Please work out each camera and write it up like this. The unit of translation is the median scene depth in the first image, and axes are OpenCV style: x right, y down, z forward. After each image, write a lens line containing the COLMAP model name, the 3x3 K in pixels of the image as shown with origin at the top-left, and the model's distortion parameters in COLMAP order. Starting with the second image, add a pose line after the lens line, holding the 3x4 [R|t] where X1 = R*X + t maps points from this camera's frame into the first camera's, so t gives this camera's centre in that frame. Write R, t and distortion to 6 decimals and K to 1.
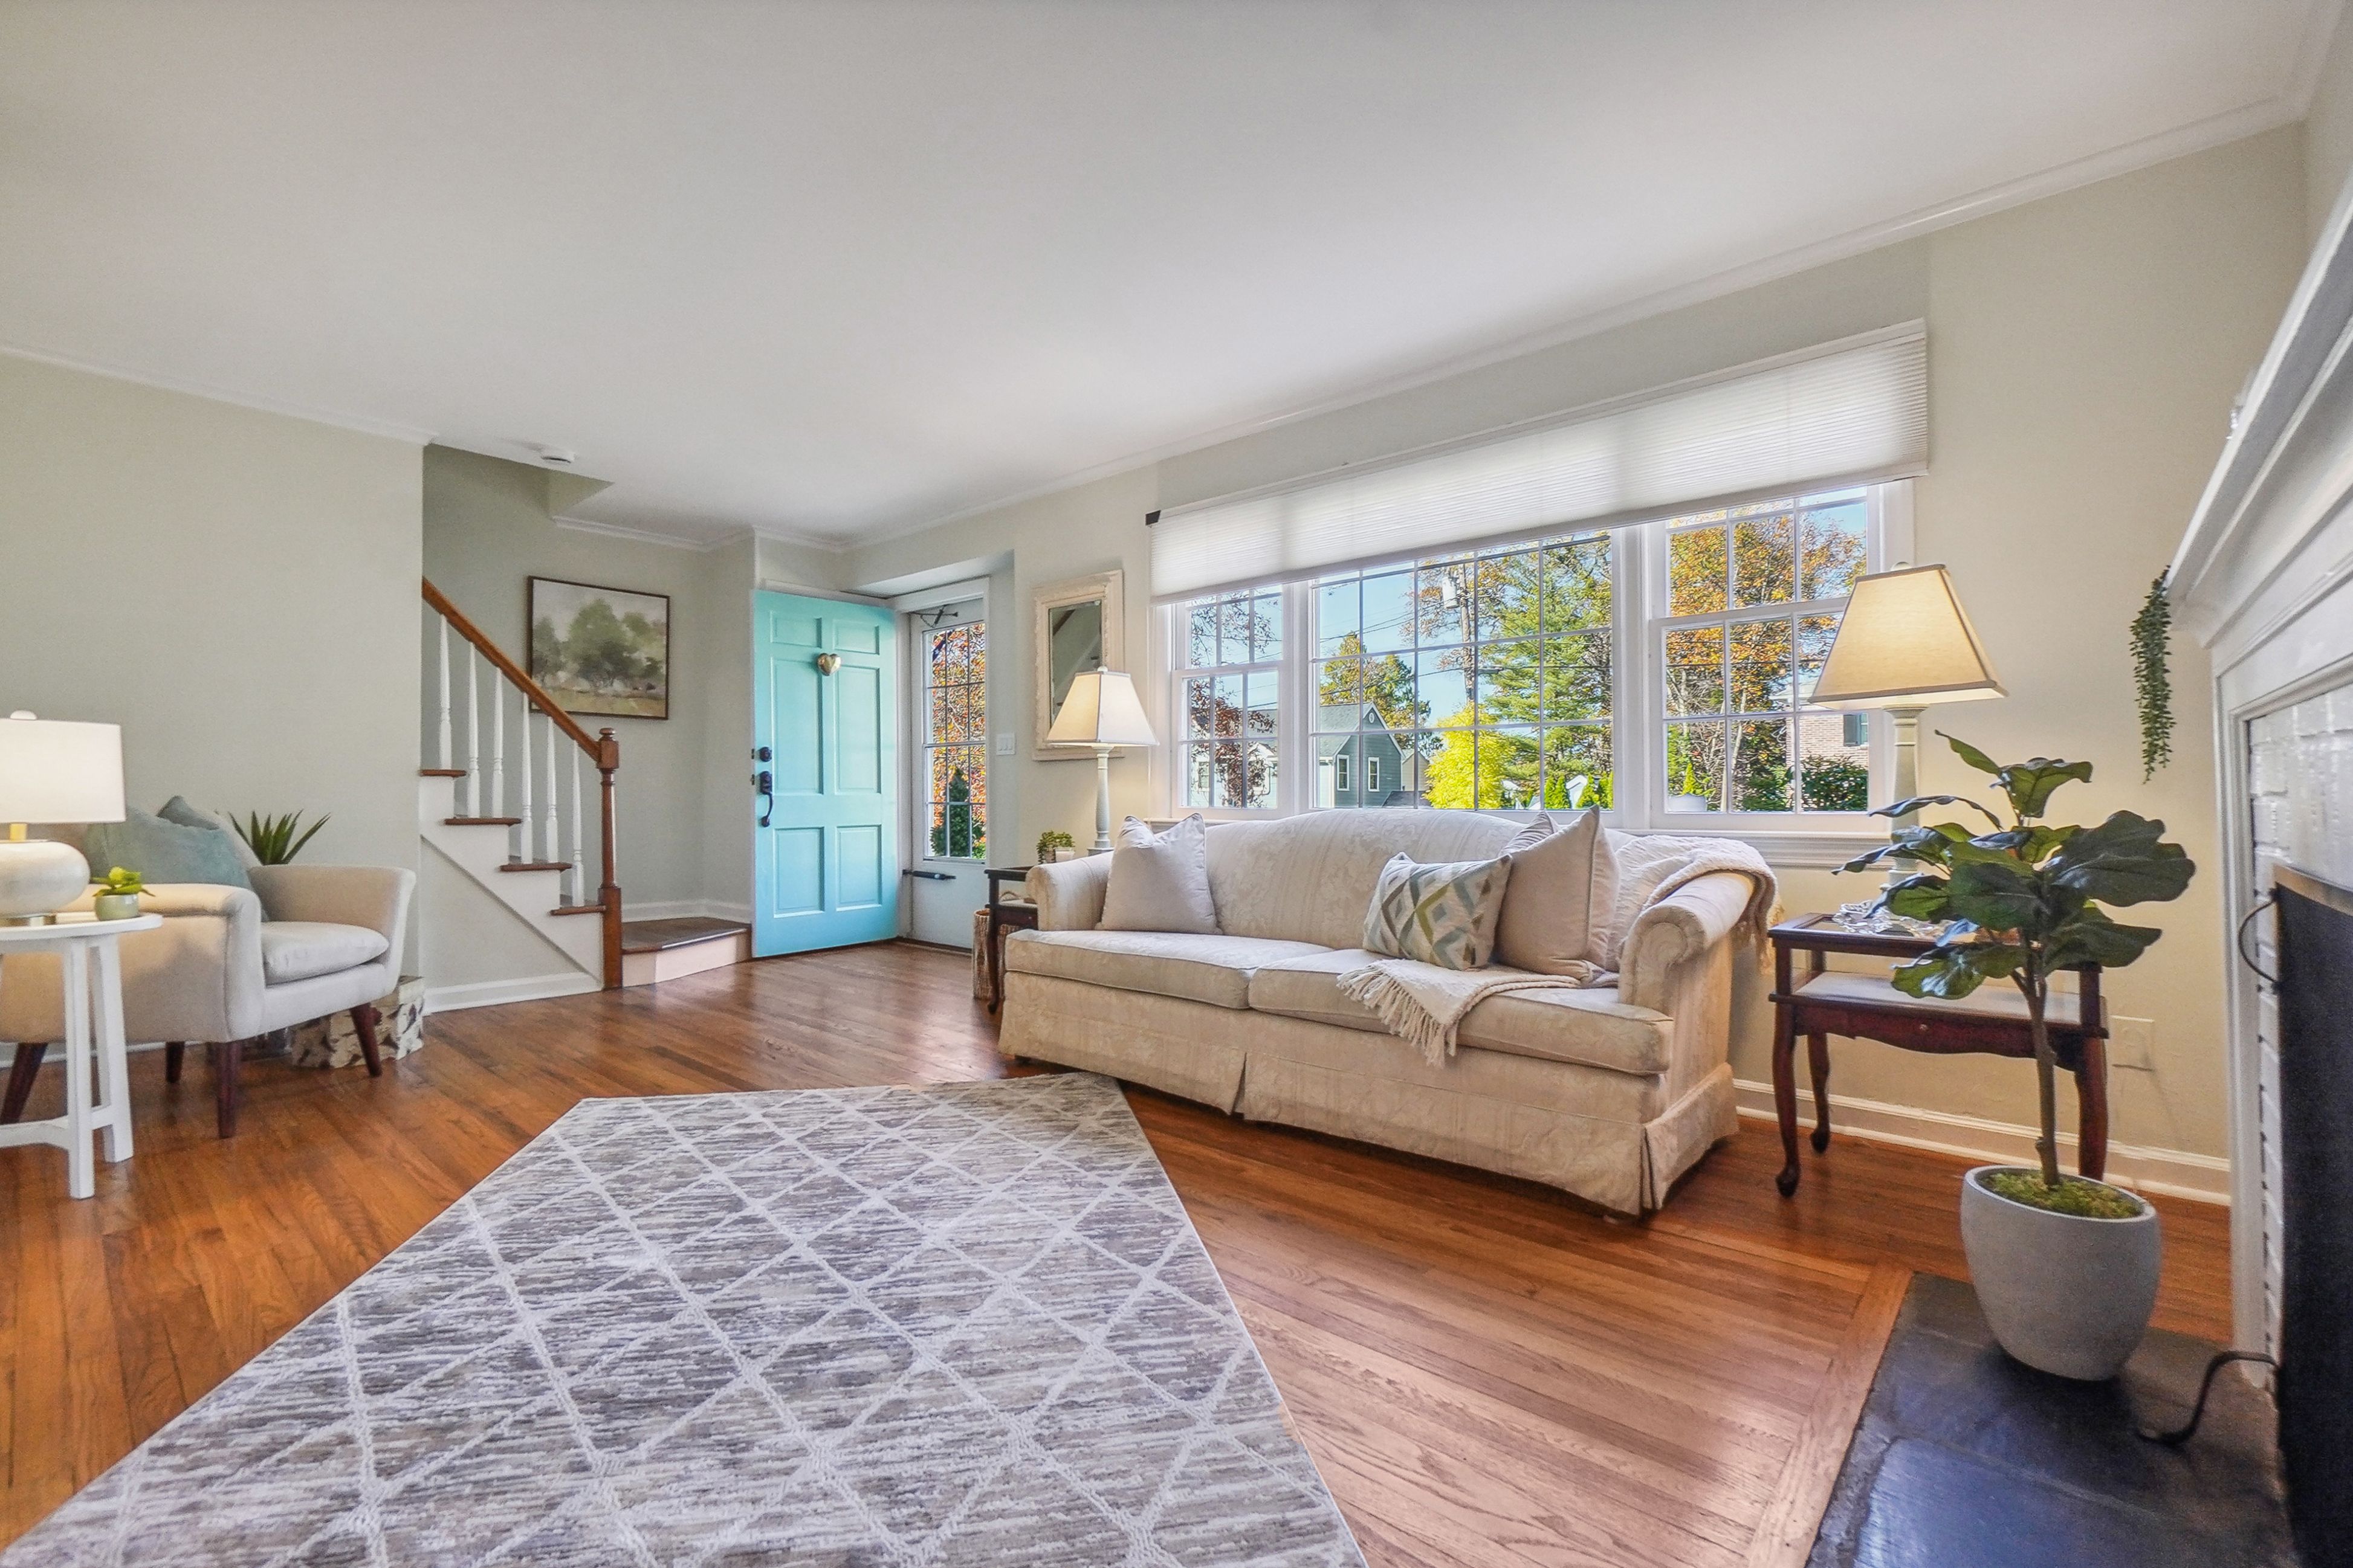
lens RADIAL K [[1004.4, 0, 1176.5], [0, 1004.4, 784.0], [0, 0, 1]] dist [-0.001068, -0.000099]
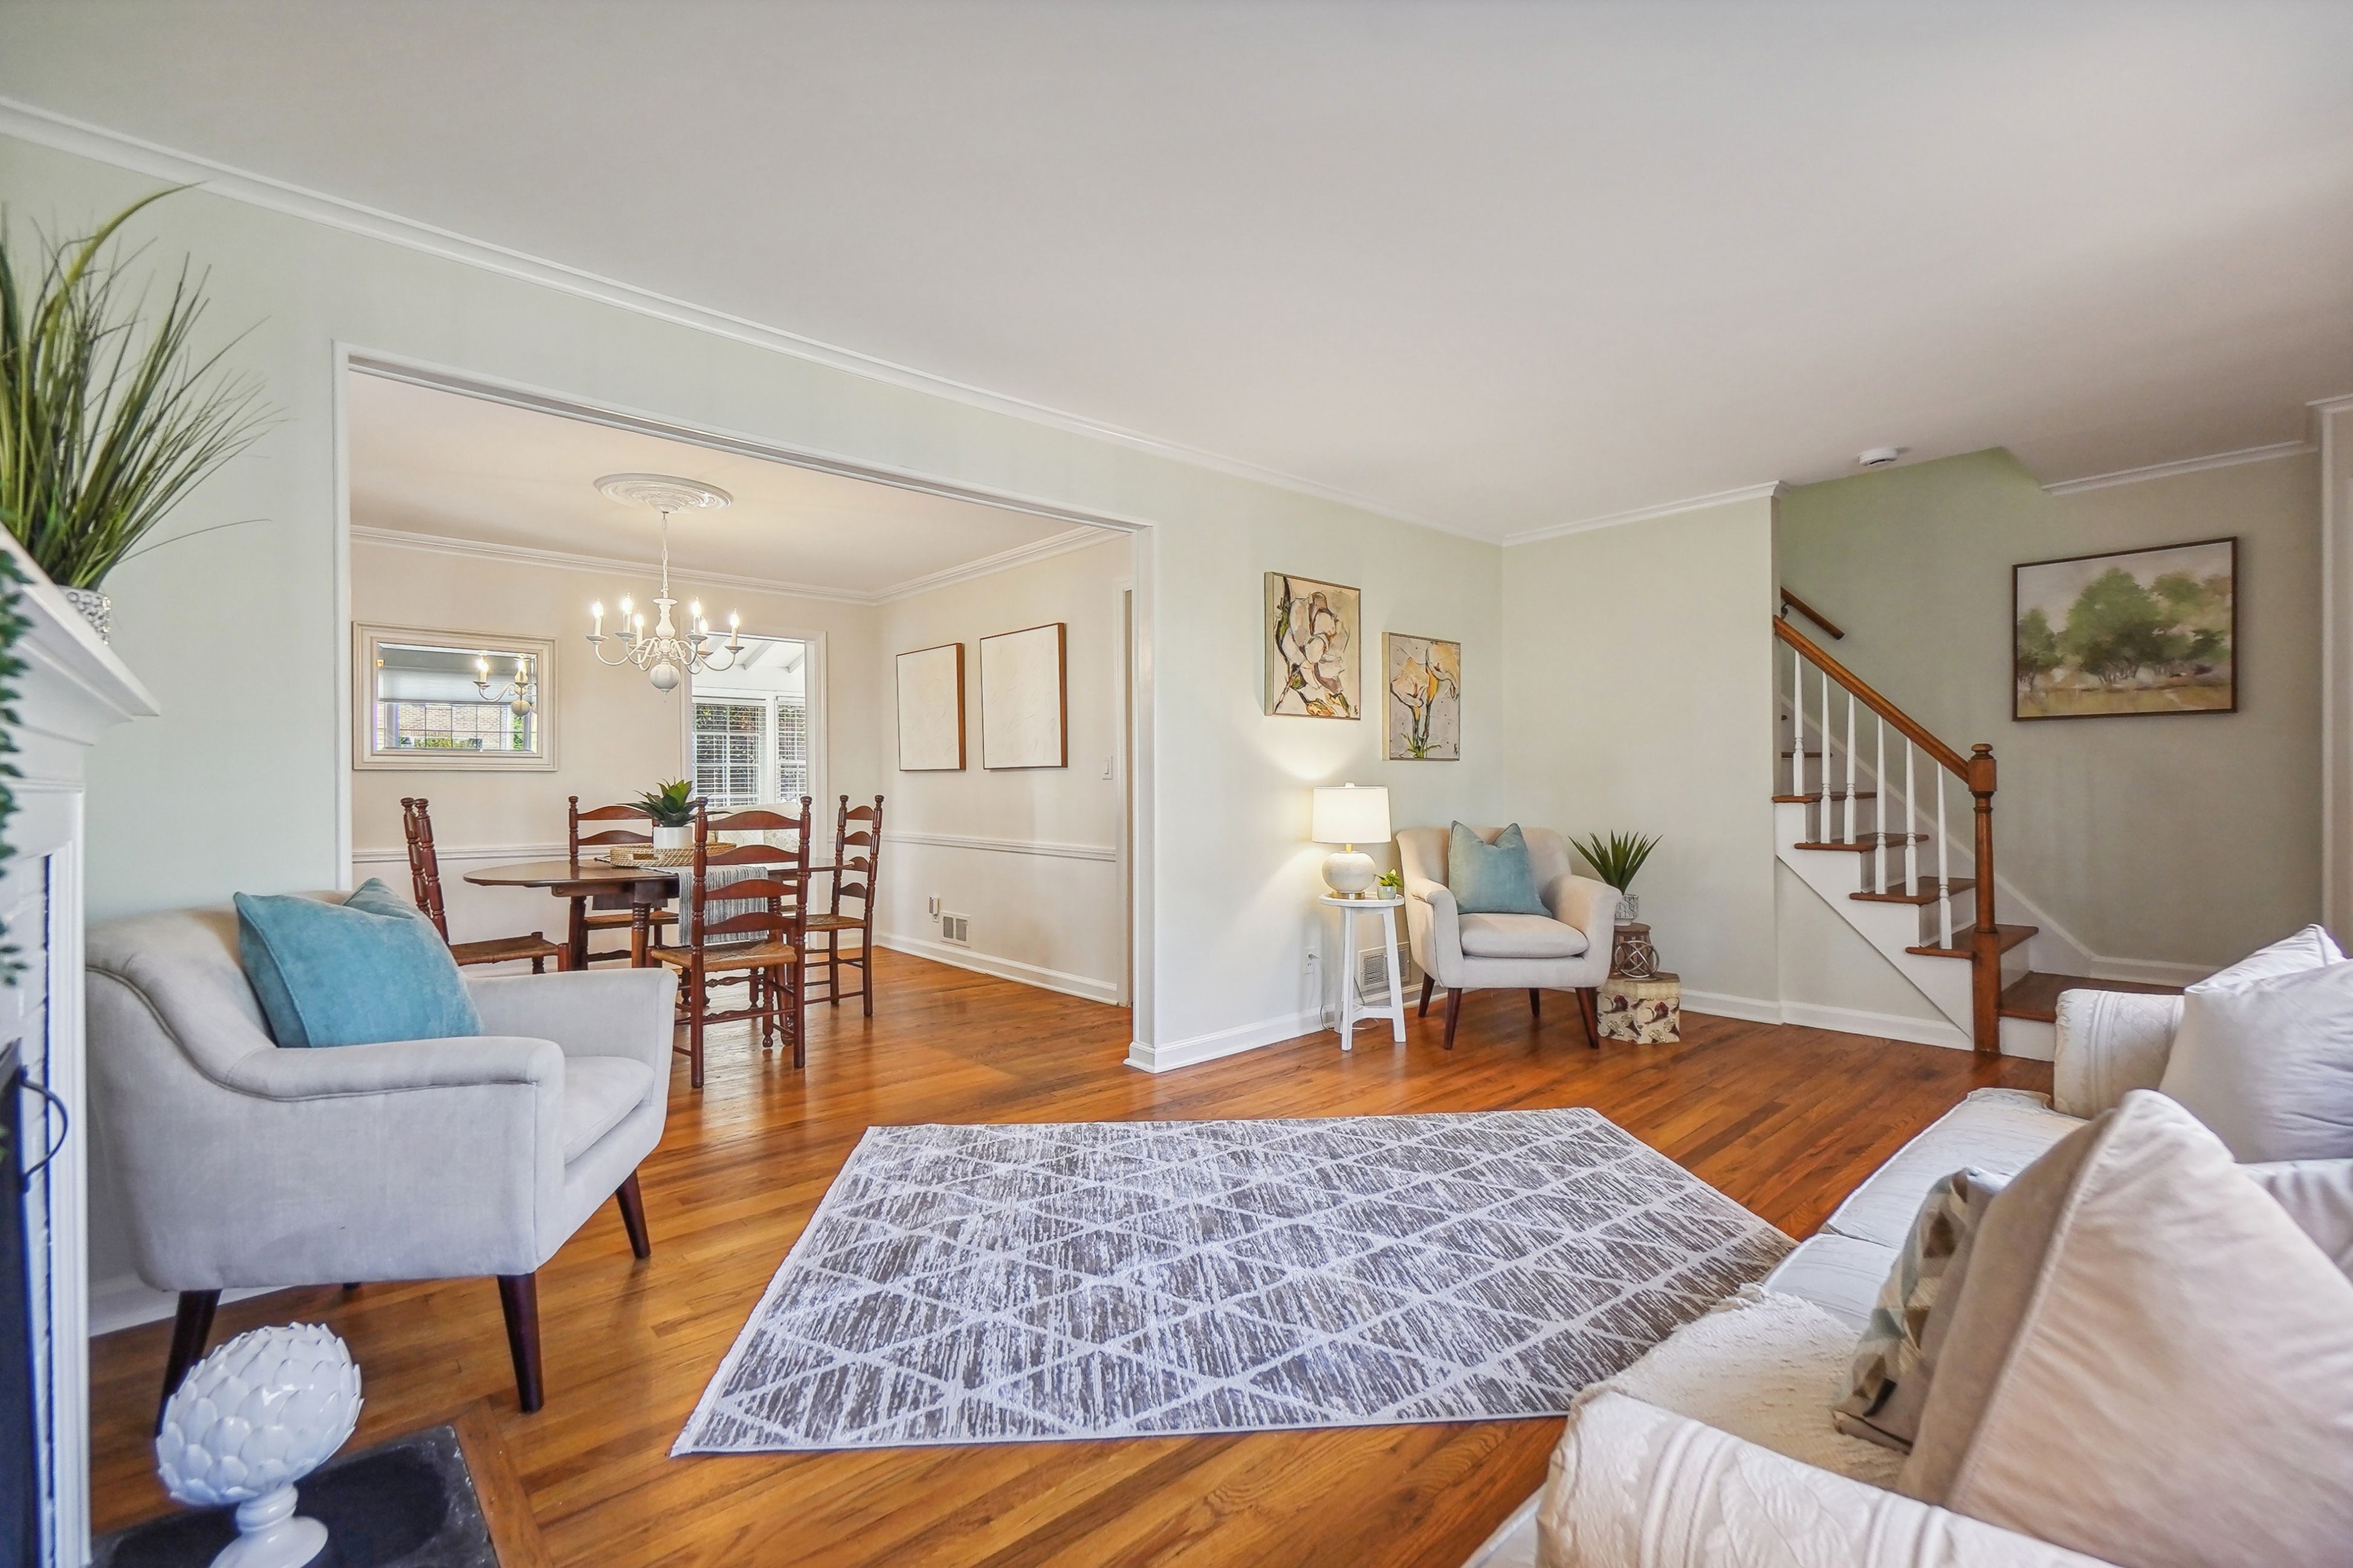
lens RADIAL K [[1040.2, 0, 1176.5], [0, 1040.2, 784.0], [0, 0, 1]] dist [0.000369, 0.000108]
pose [[-0.109243, -0.000106, -0.994015, 0.415519], [0.020870, 0.999779, -0.002400, -0.036853], [0.993796, -0.021007, -0.109217, 0.457129]]
